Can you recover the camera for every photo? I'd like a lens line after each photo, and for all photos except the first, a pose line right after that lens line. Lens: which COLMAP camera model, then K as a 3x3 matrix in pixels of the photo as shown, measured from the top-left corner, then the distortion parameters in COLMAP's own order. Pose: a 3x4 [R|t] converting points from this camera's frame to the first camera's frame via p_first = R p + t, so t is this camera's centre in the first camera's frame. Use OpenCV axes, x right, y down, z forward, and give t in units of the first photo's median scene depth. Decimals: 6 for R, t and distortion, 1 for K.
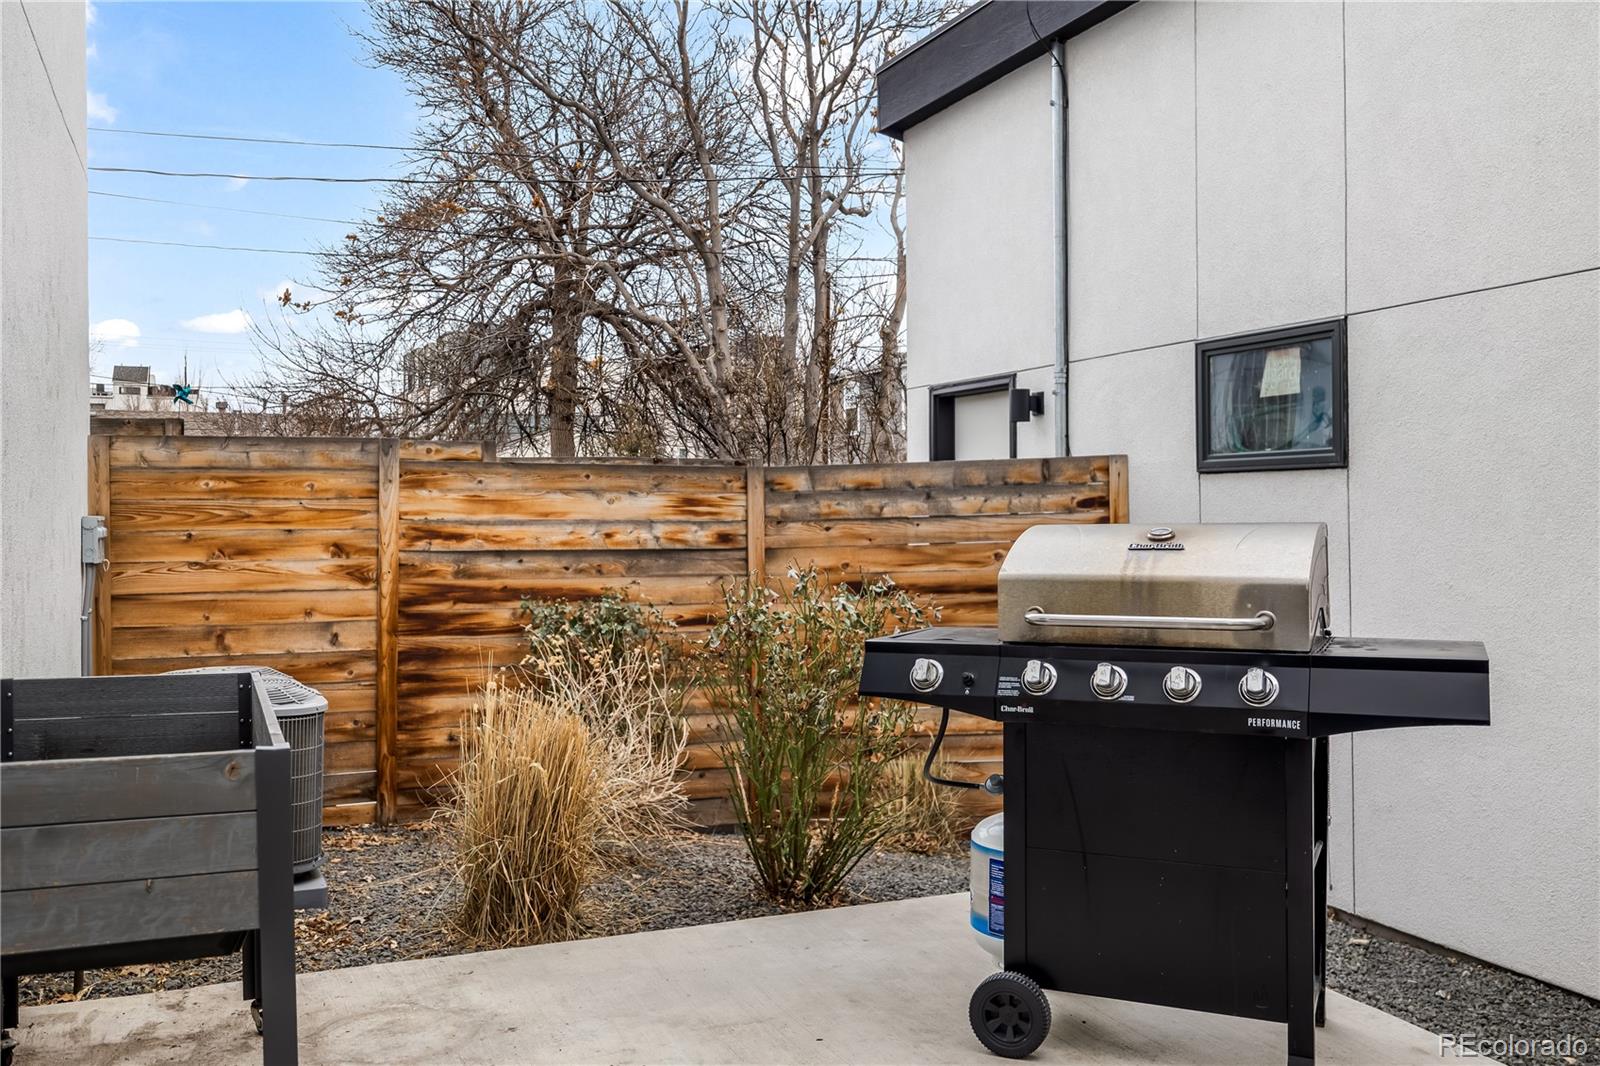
lens RADIAL K [[1379.9, 0, 799.3], [0, 1379.9, 500.3], [0, 0, 1]] dist [0.000317, -0.000163]
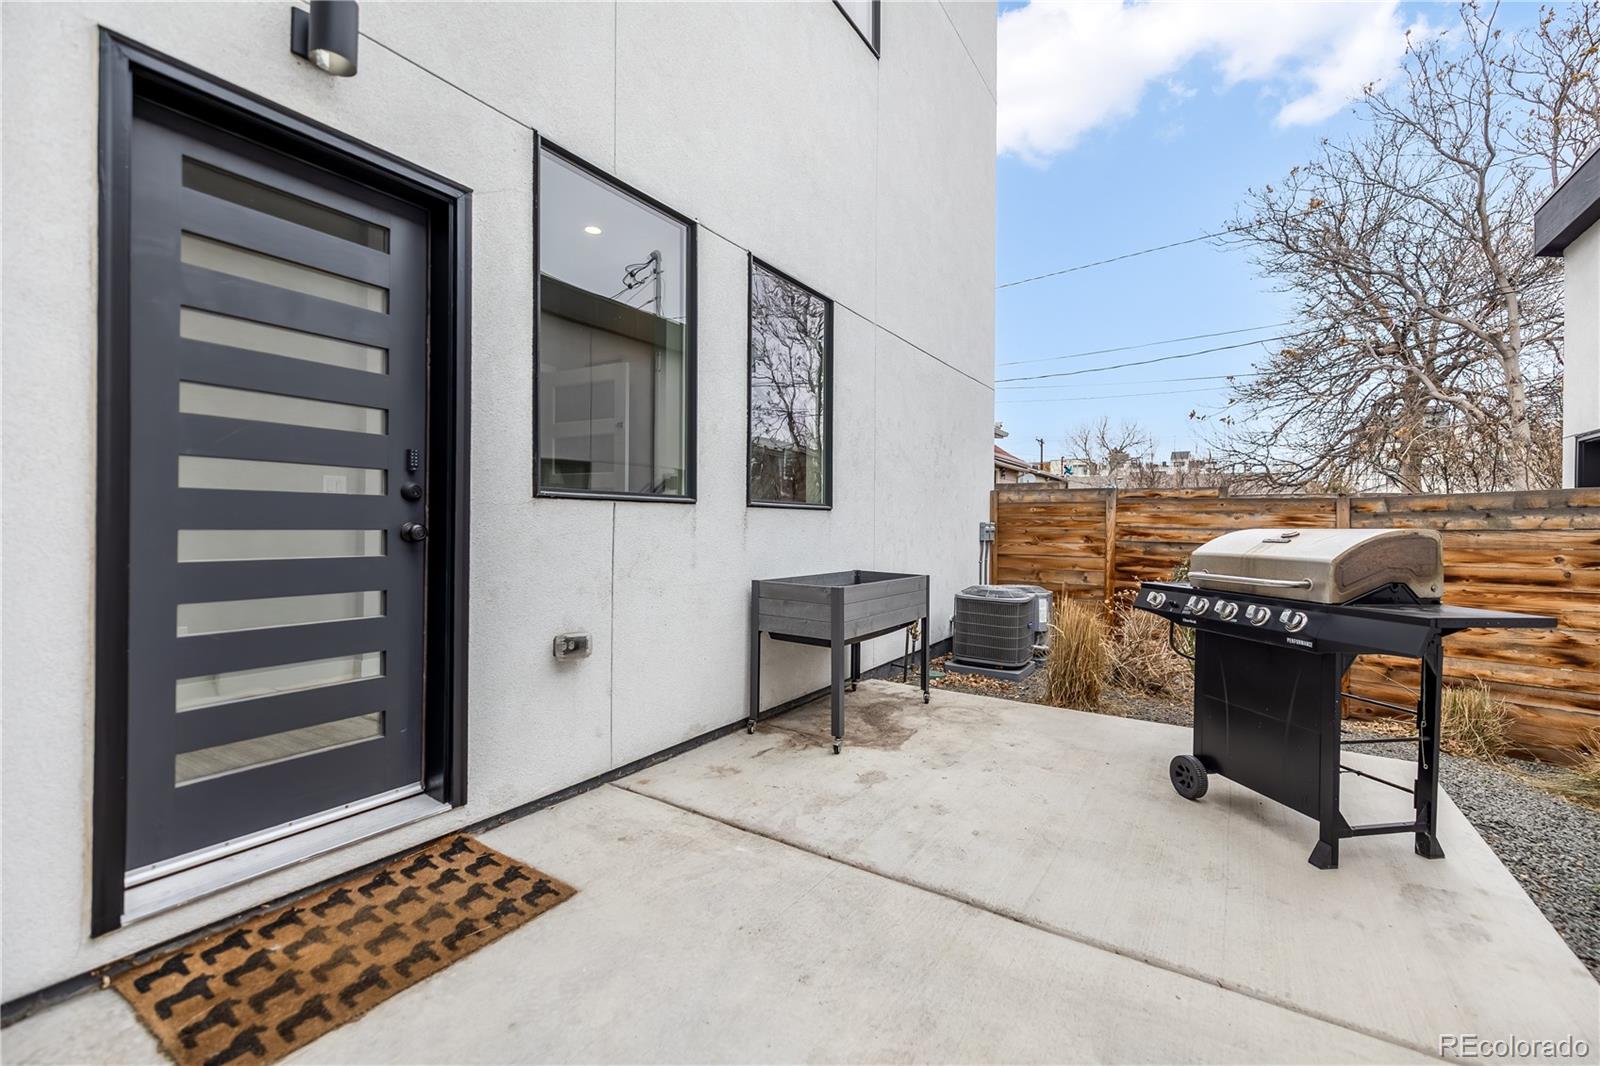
lens RADIAL K [[686.0, 0, 802.7], [0, 686.0, 523.5], [0, 0, 1]] dist [0.000432, 0.000117]
pose [[0.568833, 0.011739, -0.822369, 0.309525], [-0.006844, 0.999931, 0.009539, 0.003550], [0.822424, 0.000202, 0.568875, -0.002823]]
